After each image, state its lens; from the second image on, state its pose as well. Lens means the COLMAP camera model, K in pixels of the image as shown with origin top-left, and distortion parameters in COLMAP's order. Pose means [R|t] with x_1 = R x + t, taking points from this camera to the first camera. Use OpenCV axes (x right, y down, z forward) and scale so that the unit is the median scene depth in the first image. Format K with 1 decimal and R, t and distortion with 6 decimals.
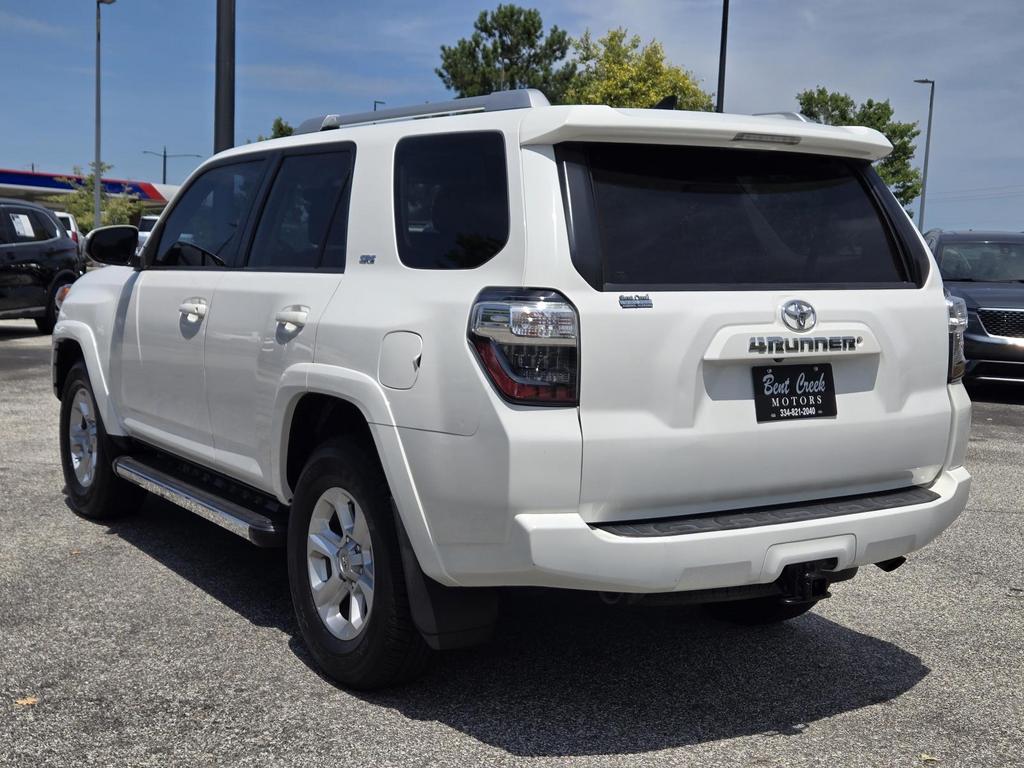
lens RADIAL K [[1413.4, 0, 518.6], [0, 1413.4, 380.2], [0, 0, 1]] dist [0.066409, 0.000000]
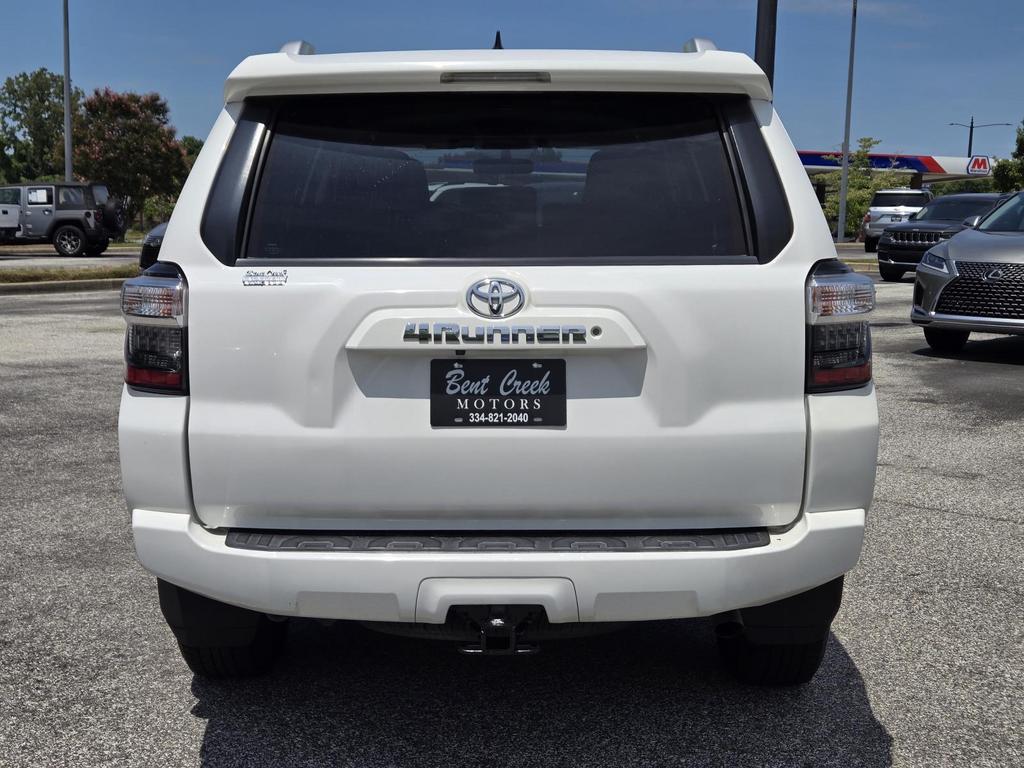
lens RADIAL K [[1413.4, 0, 527.8], [0, 1413.4, 386.8], [0, 0, 1]] dist [0.066409, 0.000000]
pose [[0.826803, 0.050117, -0.560255, 0.661161], [-0.038049, 0.998725, 0.033188, -0.022492], [0.561203, -0.006123, 0.827655, 0.347696]]
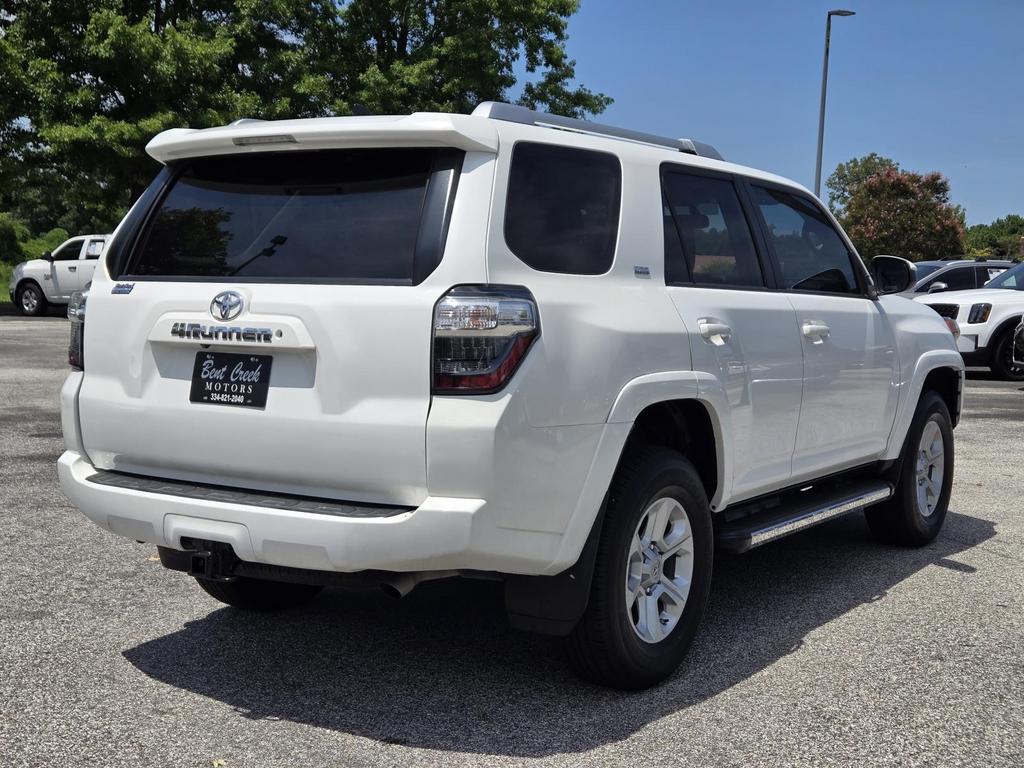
lens RADIAL K [[1413.4, 0, 515.2], [0, 1413.4, 382.6], [0, 0, 1]] dist [0.066409, 0.000000]
pose [[0.387447, 0.053159, -0.920358, 1.247074], [-0.099899, 0.994878, 0.015409, -0.026462], [0.916464, 0.085973, 0.390773, 0.787978]]
